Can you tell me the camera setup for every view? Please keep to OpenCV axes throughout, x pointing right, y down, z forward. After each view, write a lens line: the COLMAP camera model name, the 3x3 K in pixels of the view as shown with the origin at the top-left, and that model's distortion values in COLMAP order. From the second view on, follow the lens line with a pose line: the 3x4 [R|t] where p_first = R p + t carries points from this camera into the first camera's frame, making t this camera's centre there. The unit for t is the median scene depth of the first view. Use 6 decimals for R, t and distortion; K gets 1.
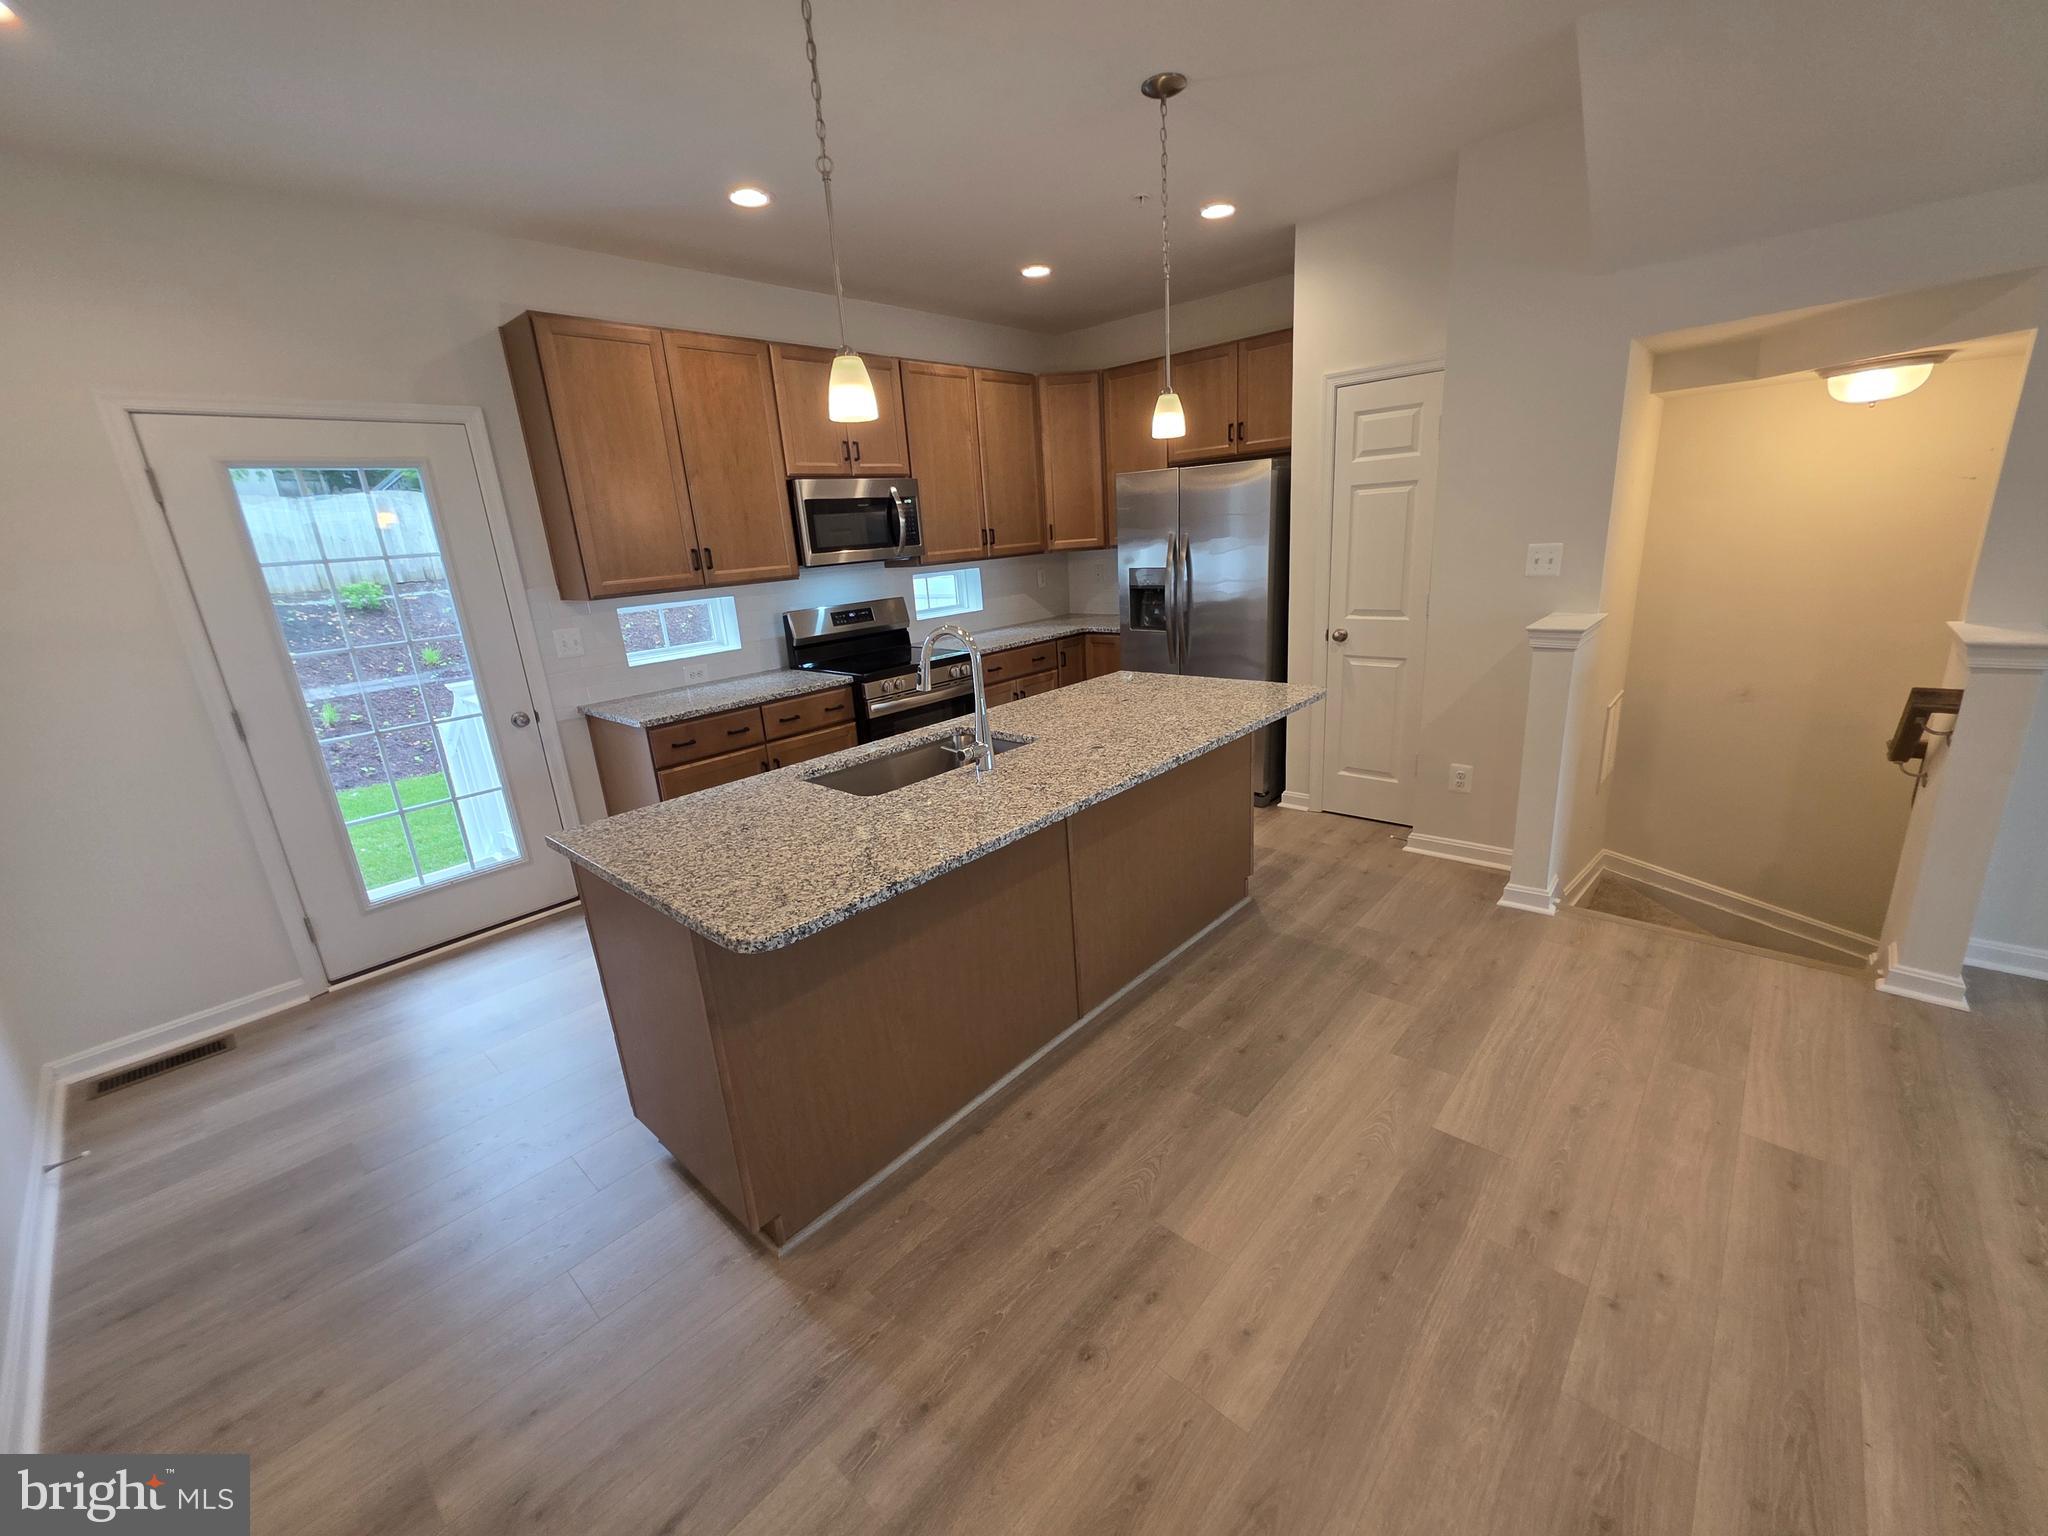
lens RADIAL K [[817.1, 0, 1024.6], [0, 817.1, 763.4], [0, 0, 1]] dist [0.002220, 0.000002]
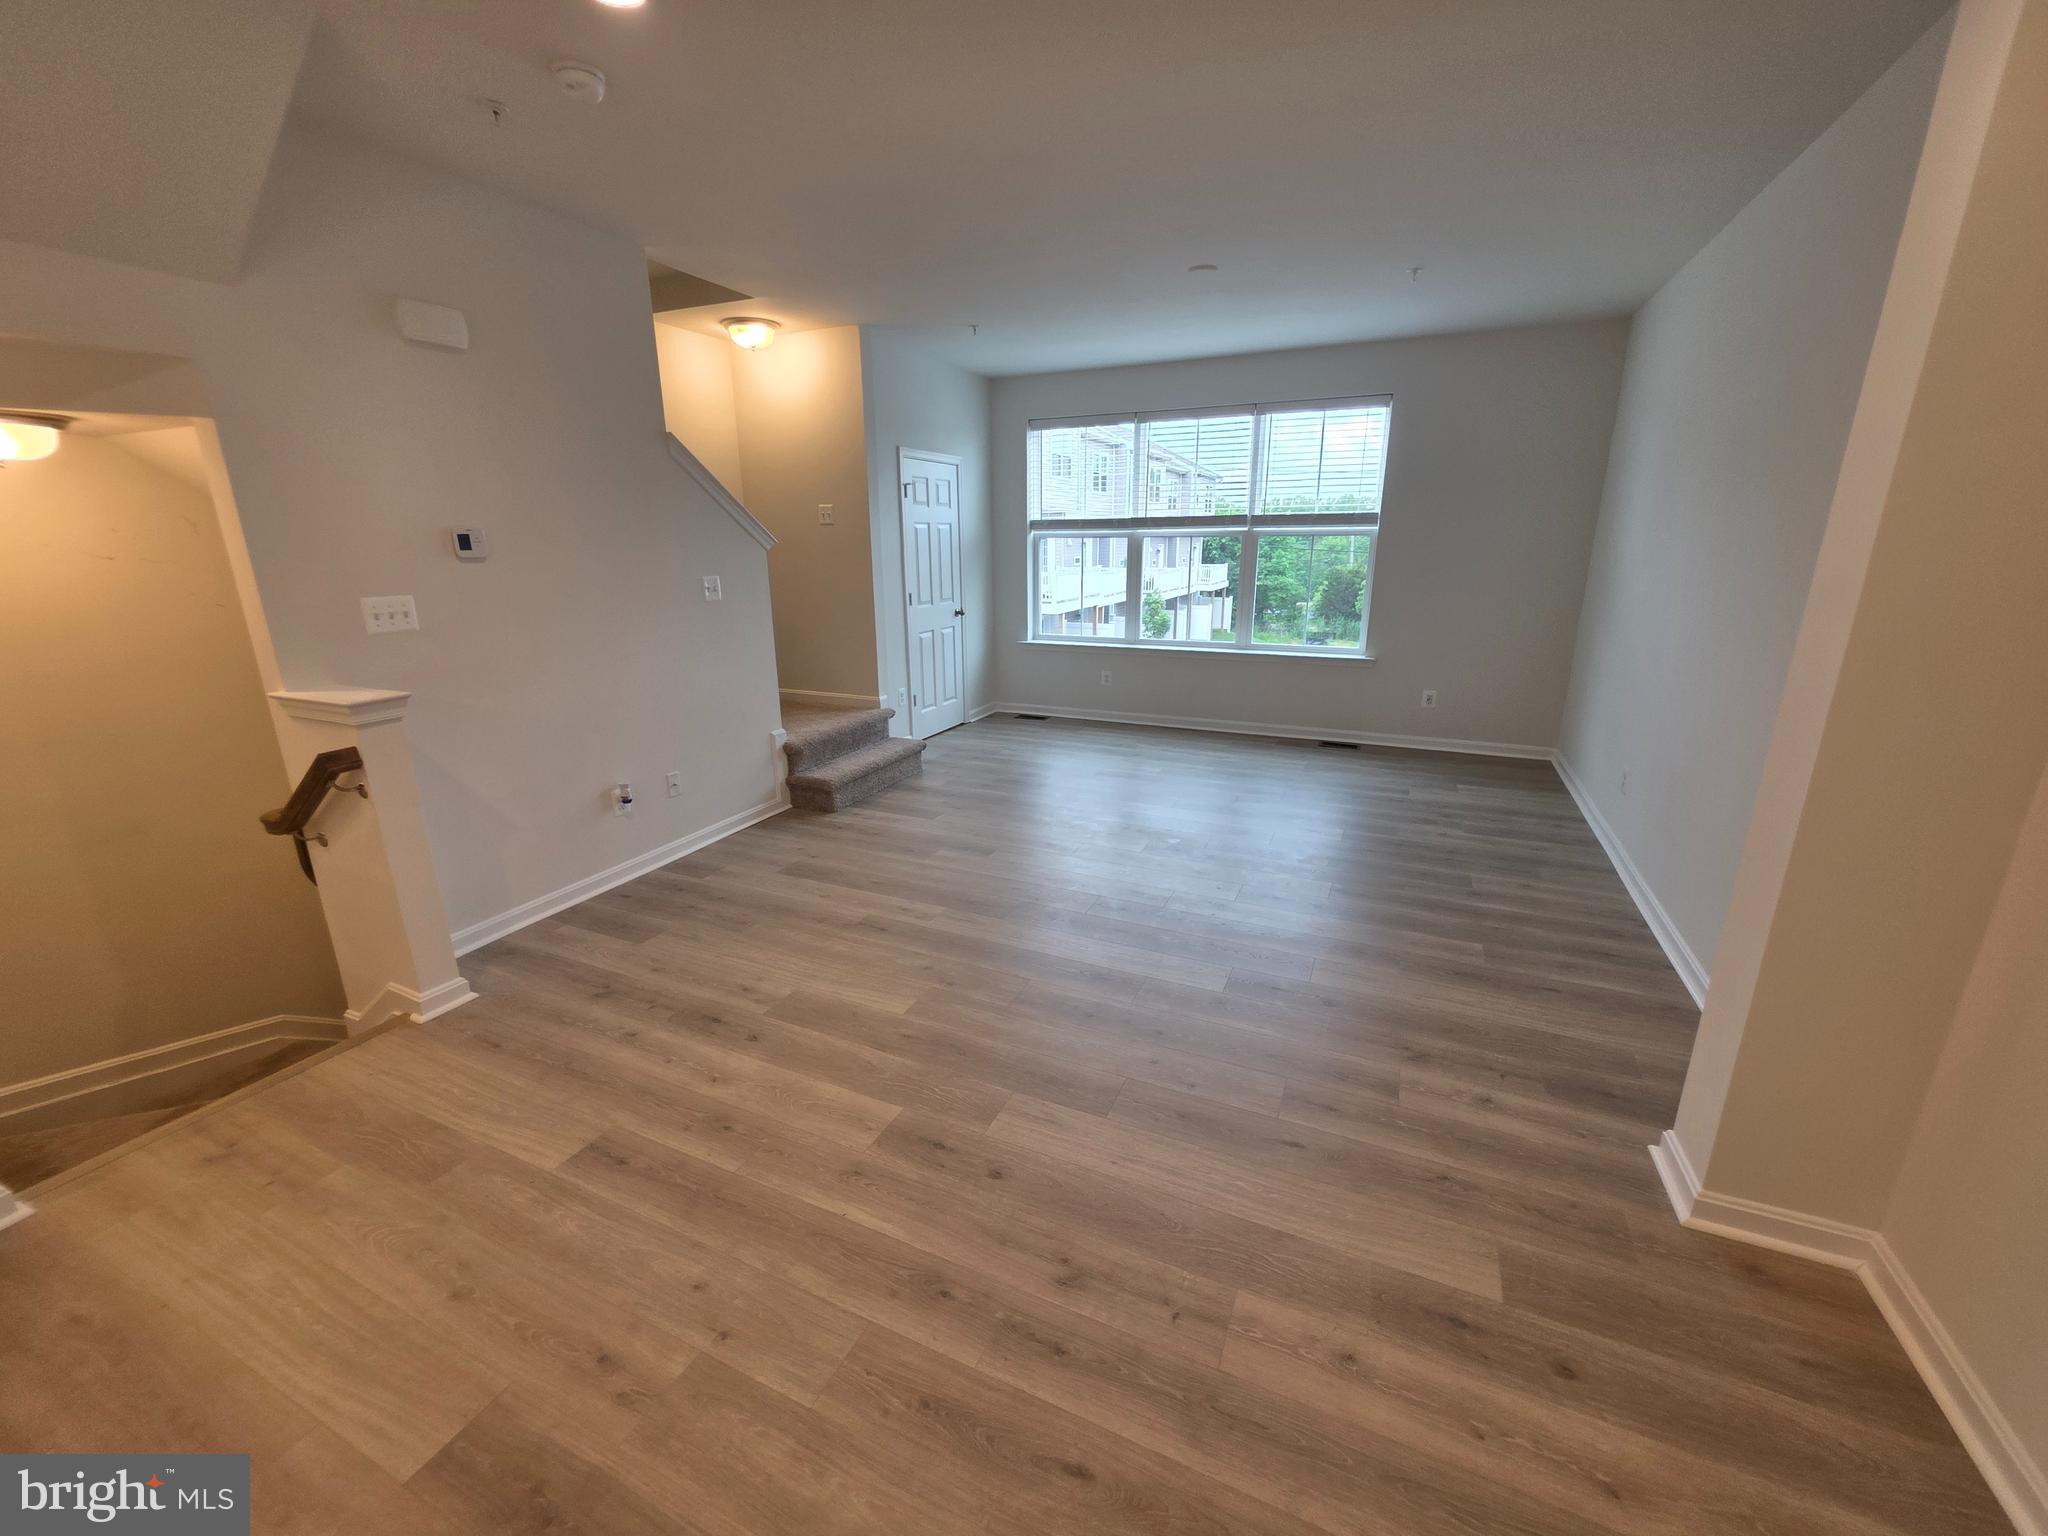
lens RADIAL K [[817.1, 0, 1020.7], [0, 817.1, 769.9], [0, 0, 1]] dist [0.002220, 0.000002]
pose [[-0.300806, -0.195396, 0.933454, -0.124911], [0.290357, 0.913555, 0.284798, -0.099935], [-0.908410, 0.356704, -0.218068, 0.386643]]
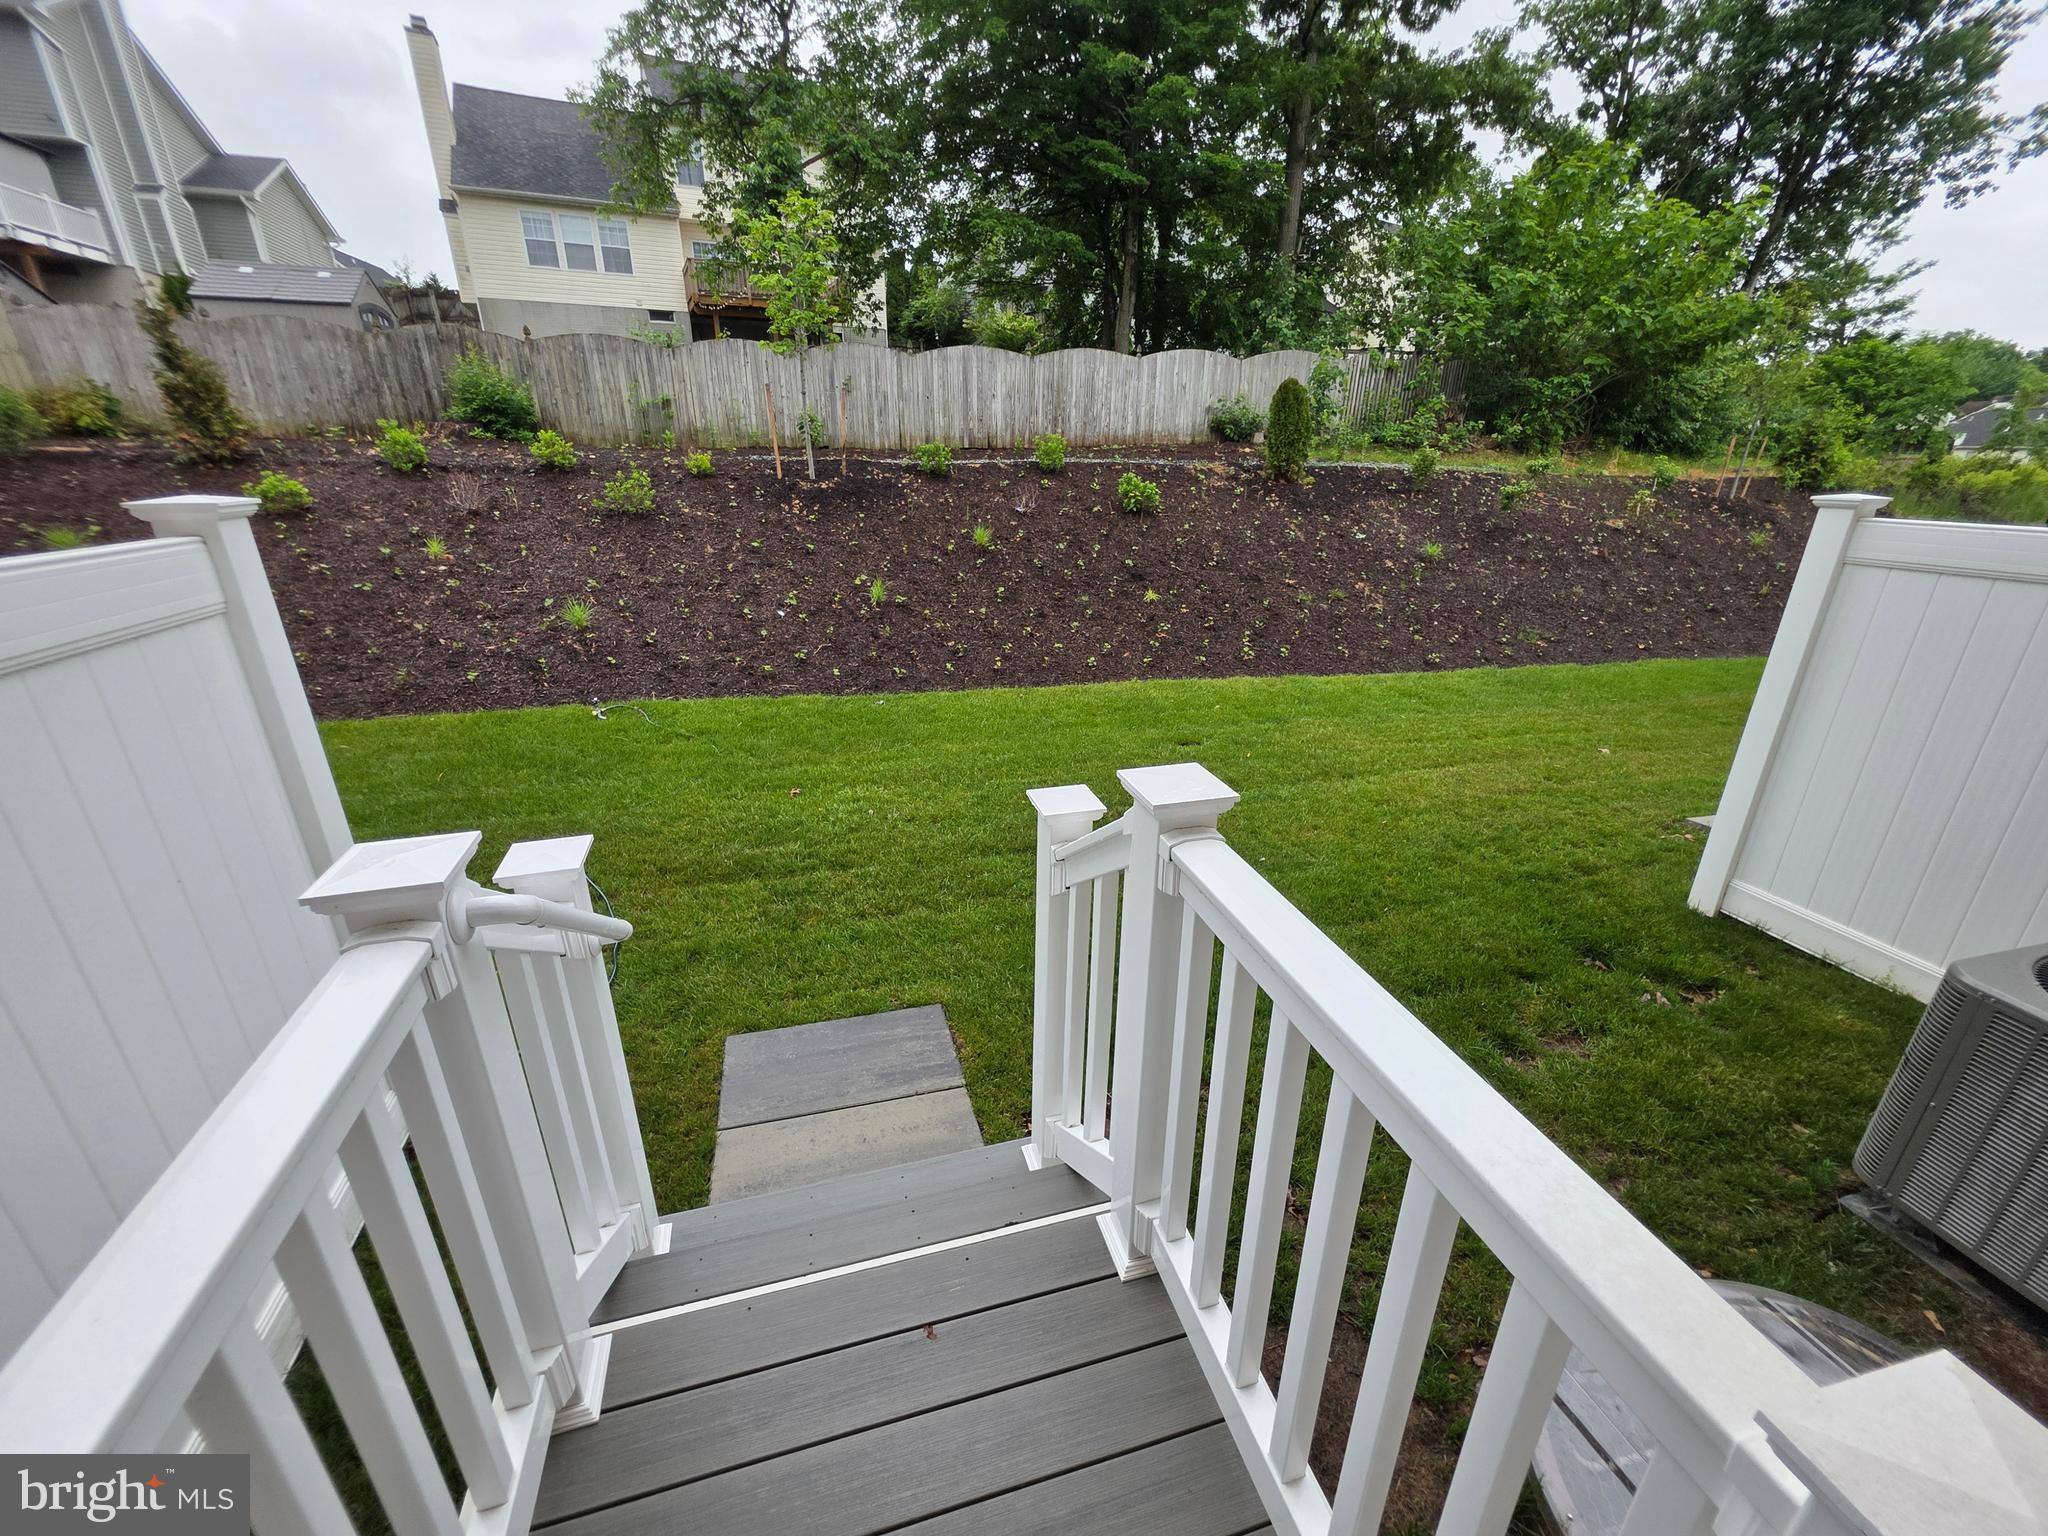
lens RADIAL K [[817.1, 0, 1021.4], [0, 817.1, 766.1], [0, 0, 1]] dist [0.002220, 0.000002]
pose [[0.840534, 0.266500, -0.471679, -1.005180], [-0.212747, 0.963071, 0.165022, -0.221747], [0.498239, -0.038359, 0.866191, 1.209534]]
